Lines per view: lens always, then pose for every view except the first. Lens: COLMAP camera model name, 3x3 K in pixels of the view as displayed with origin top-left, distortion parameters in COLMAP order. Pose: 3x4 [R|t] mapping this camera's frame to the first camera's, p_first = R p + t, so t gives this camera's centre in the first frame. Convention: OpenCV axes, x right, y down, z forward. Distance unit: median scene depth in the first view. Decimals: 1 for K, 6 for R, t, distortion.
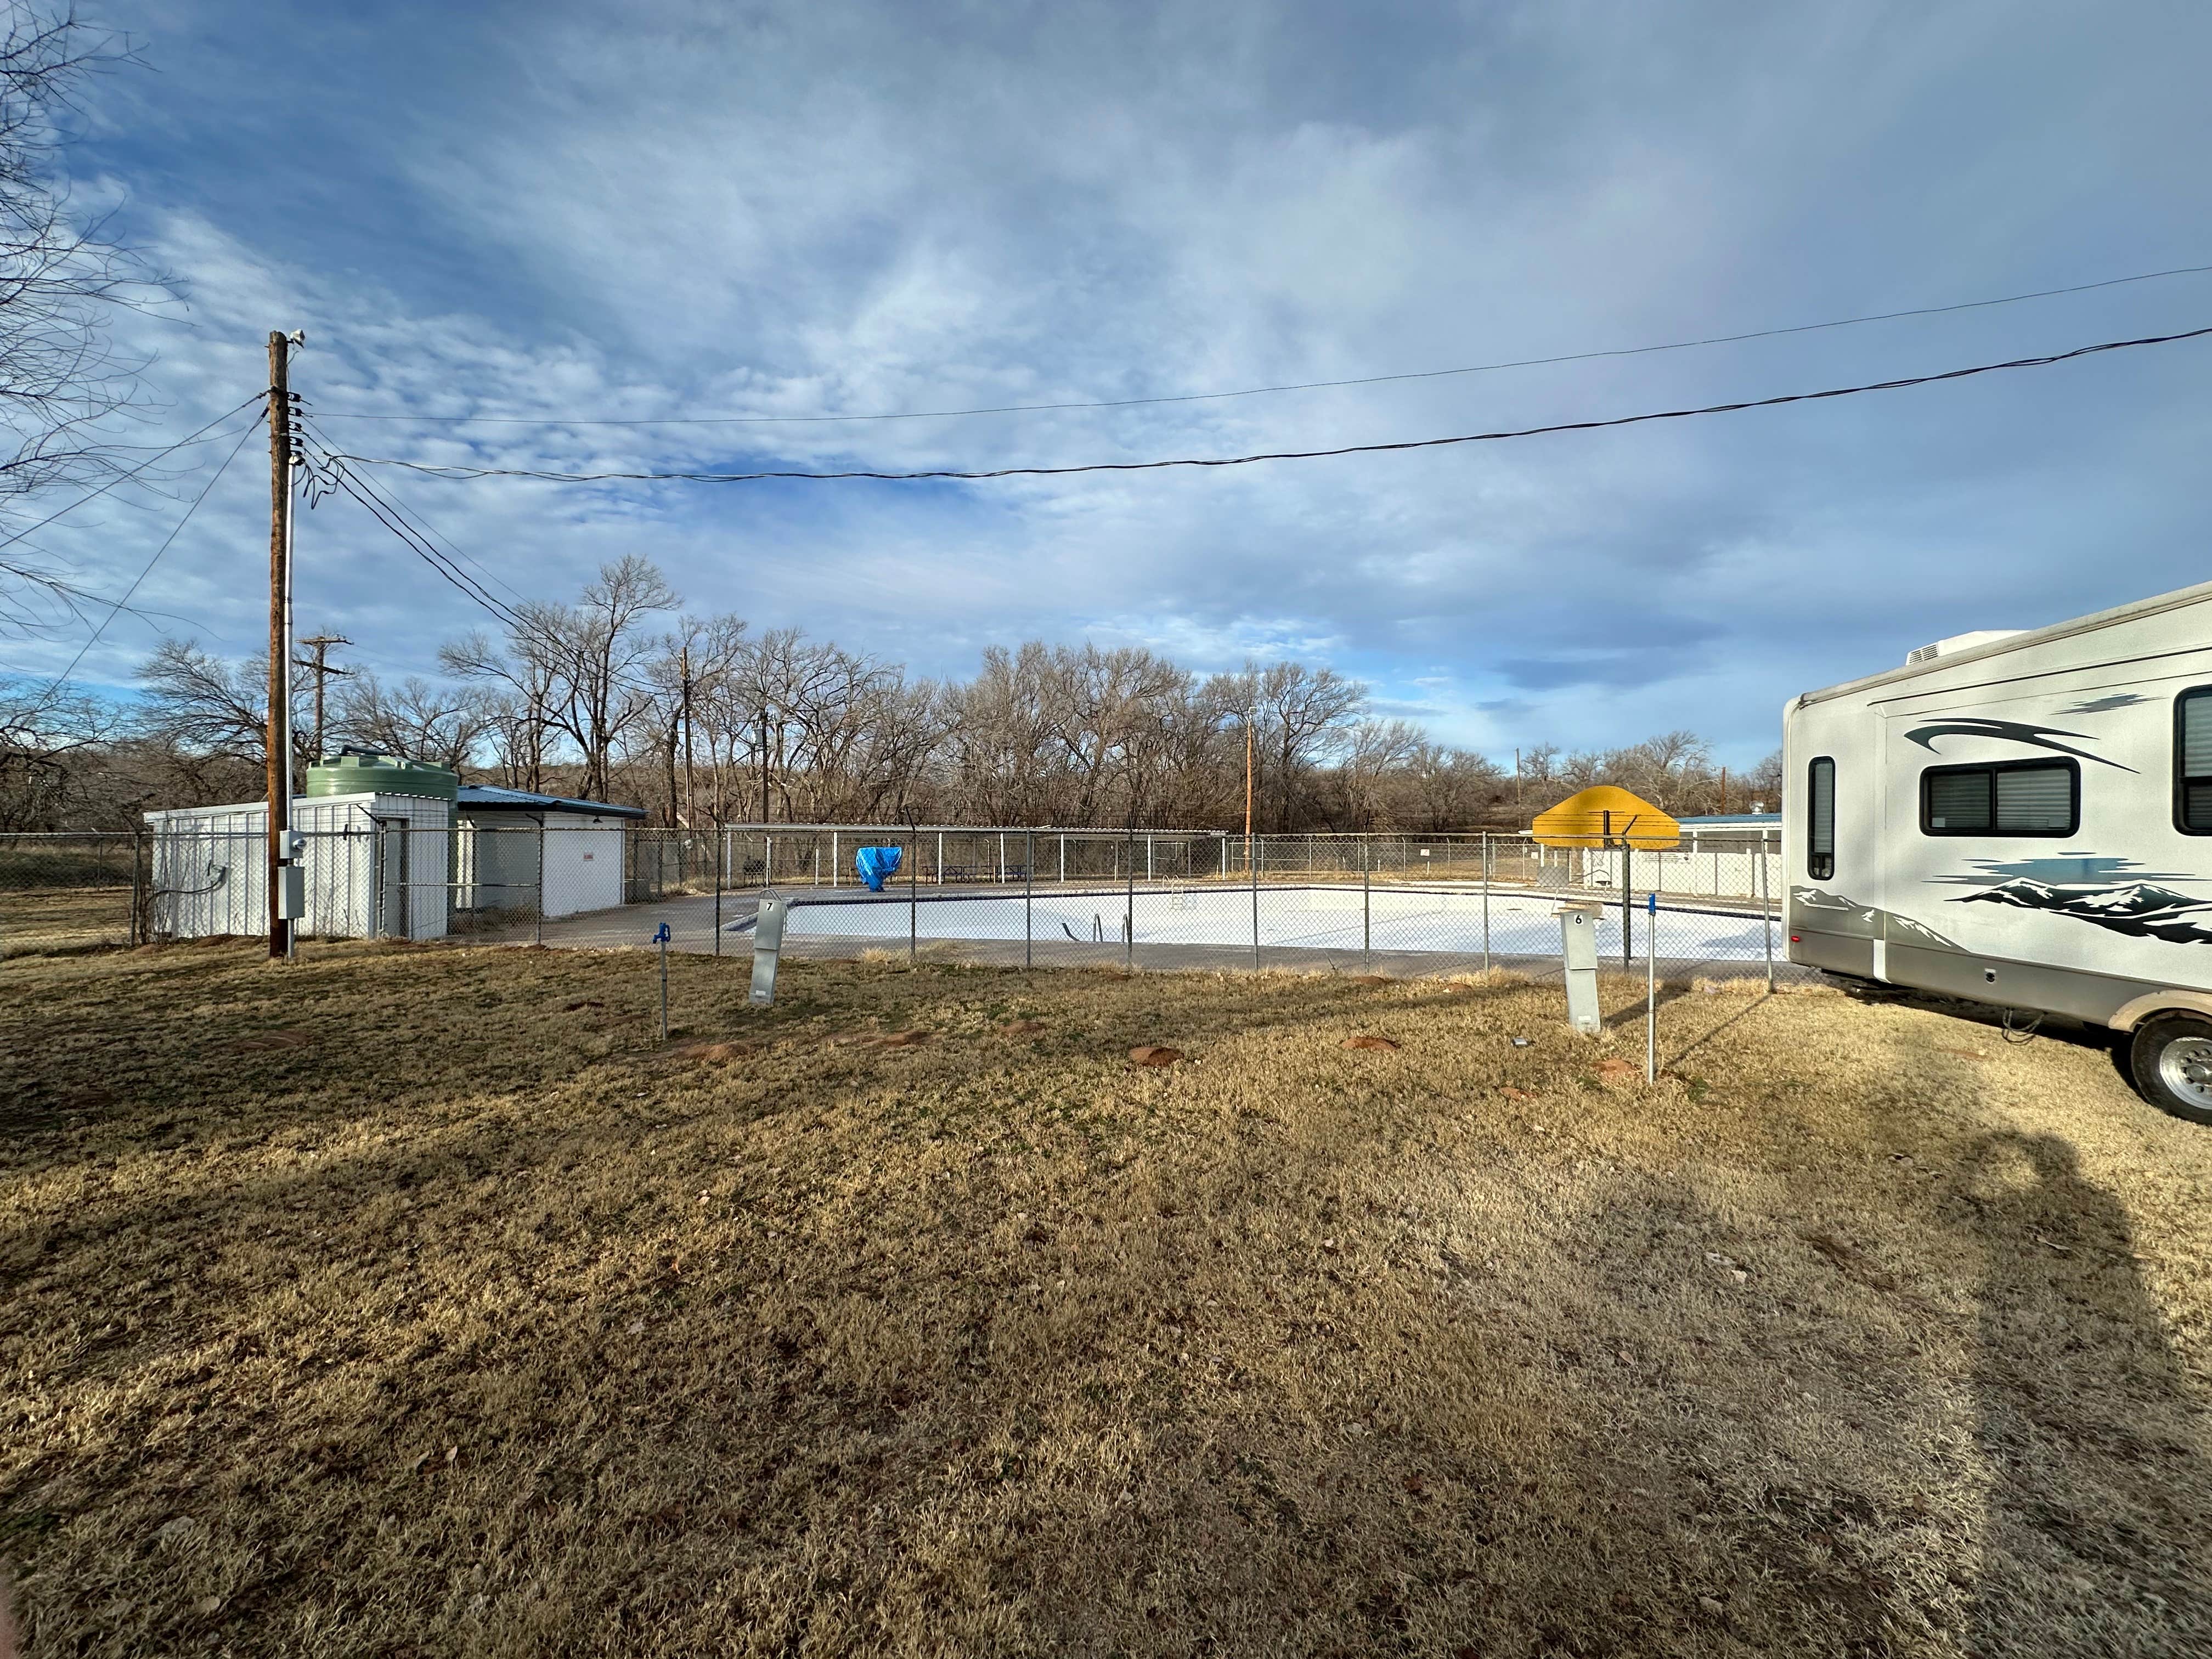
lens RADIAL K [[885.7, 0, 1099.7], [0, 885.7, 832.9], [0, 0, 1]] dist [0.006147, -0.001069]
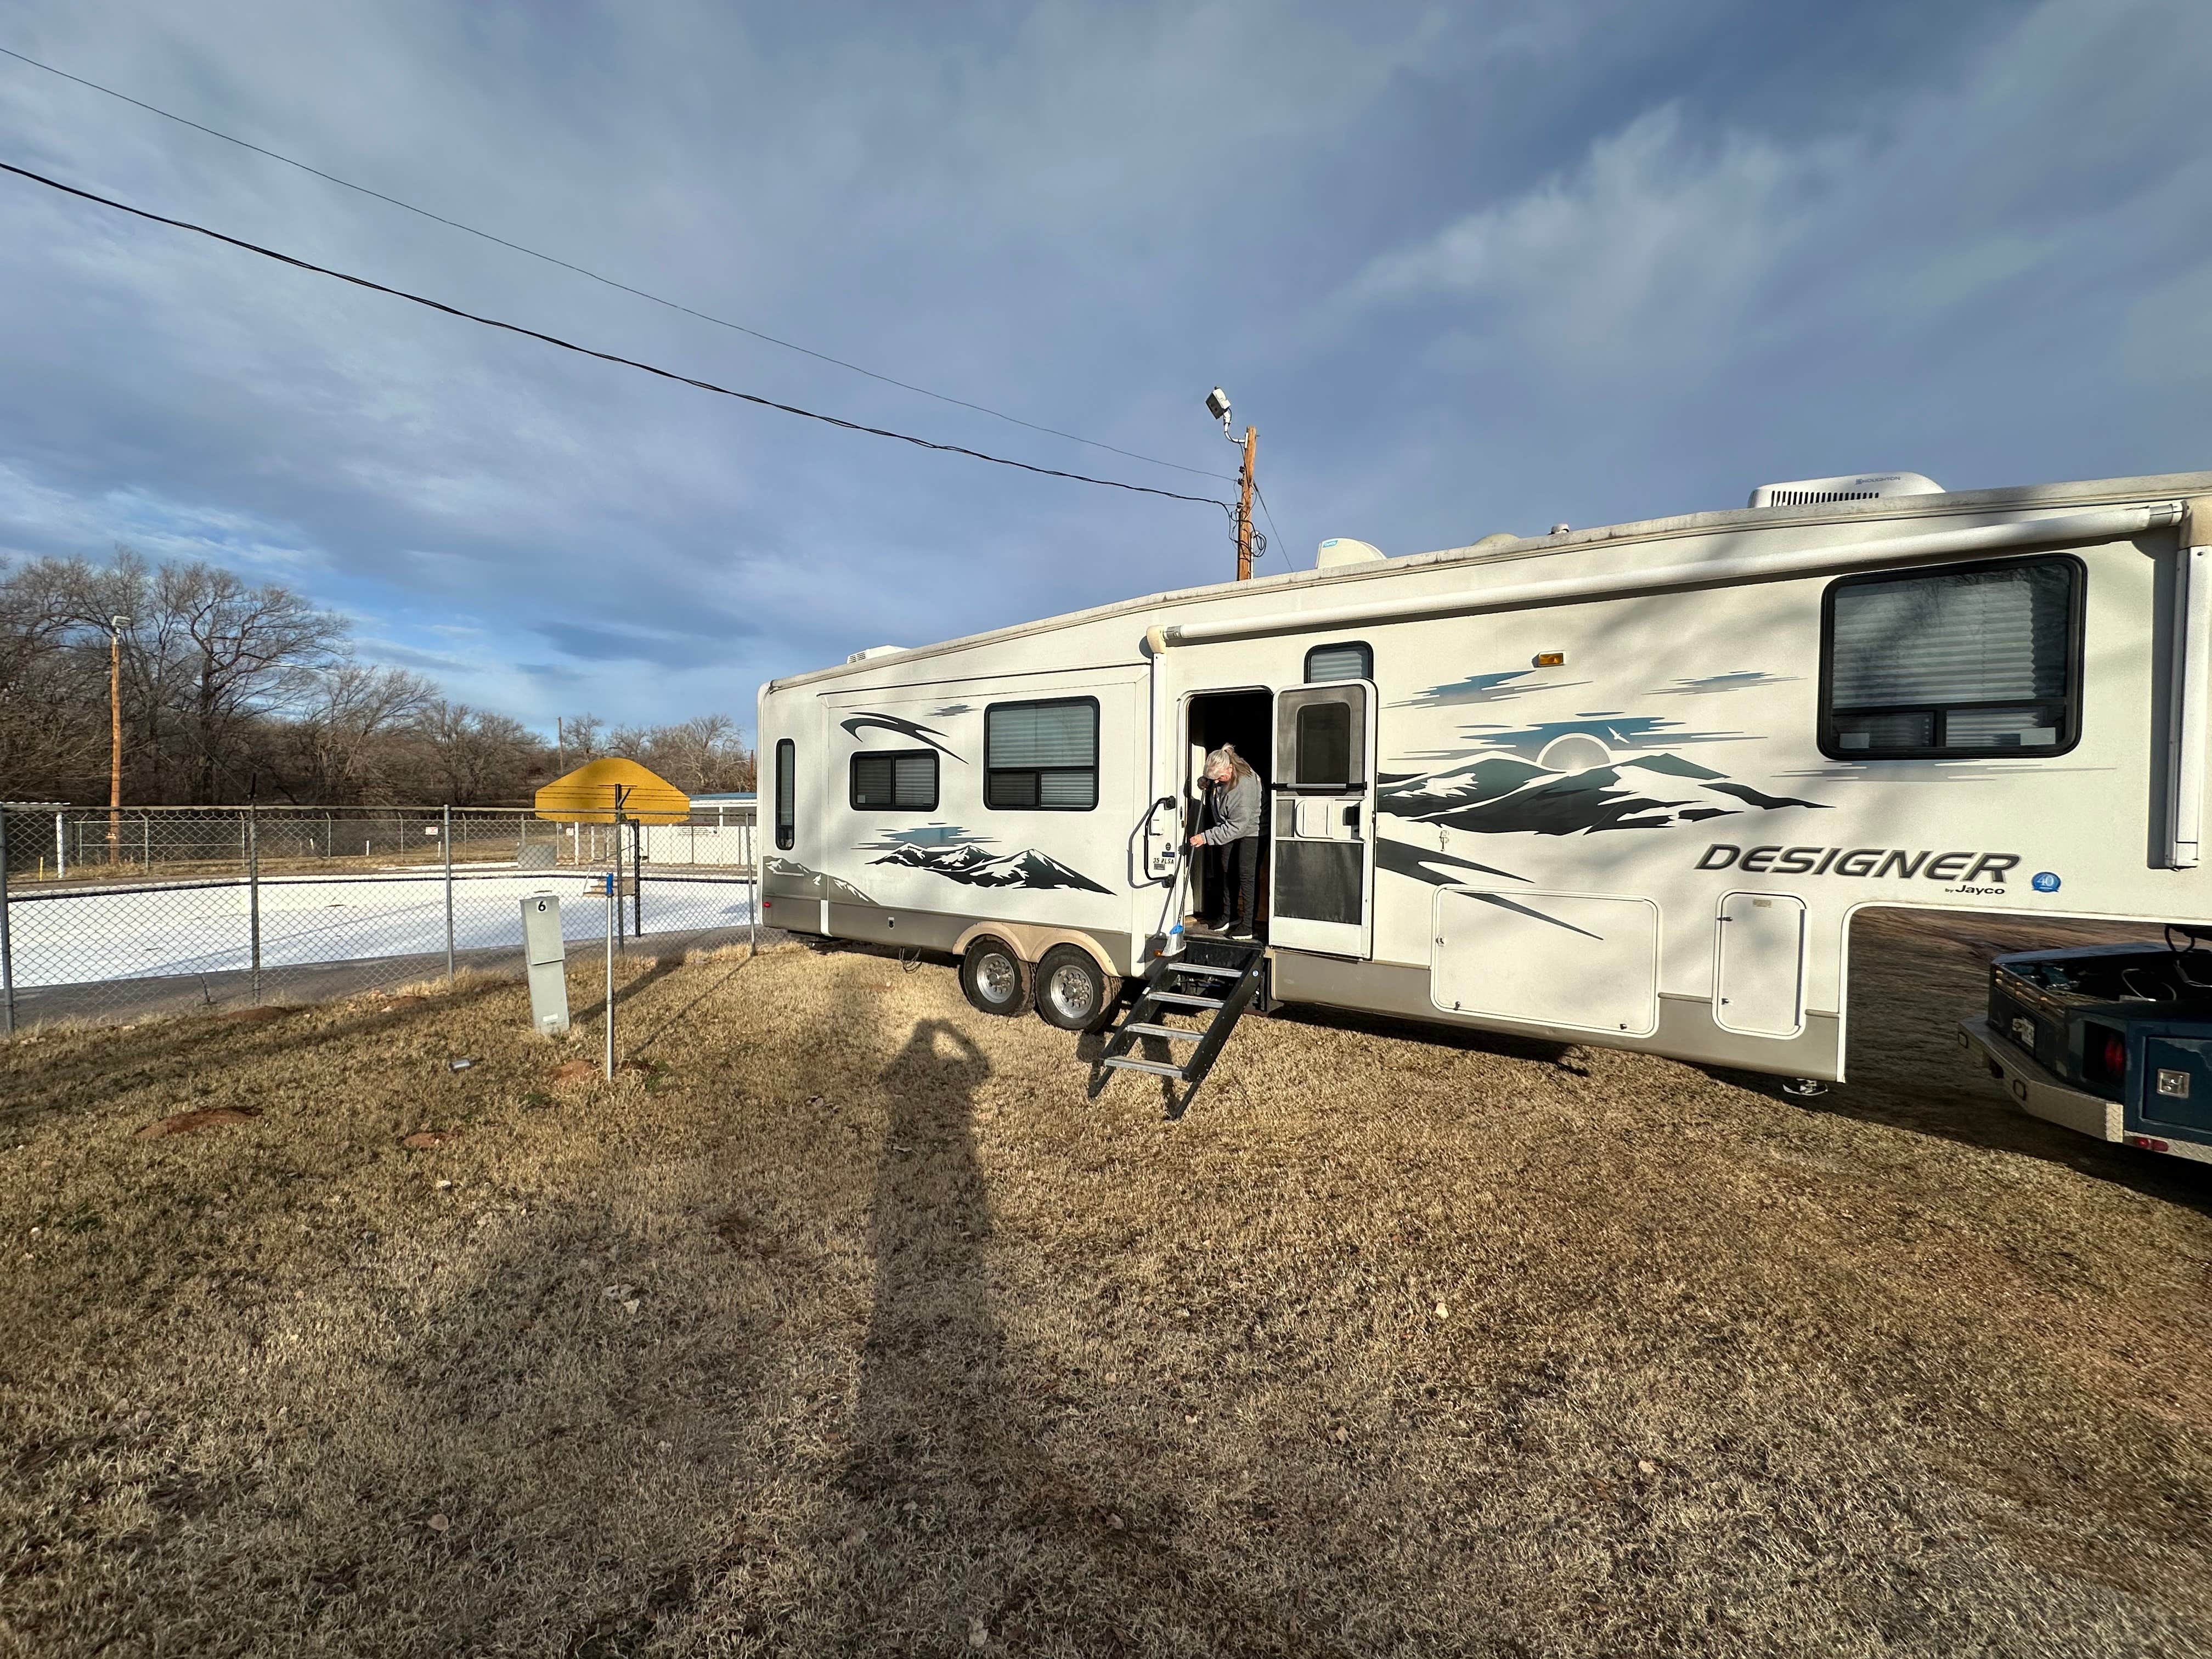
lens RADIAL K [[885.7, 0, 1100.7], [0, 885.7, 830.6], [0, 0, 1]] dist [0.006147, -0.001069]
pose [[0.556437, -0.018438, 0.830685, 0.121560], [-0.002673, 0.999709, 0.023980, 0.001389], [-0.830886, -0.015564, 0.556226, 0.061837]]
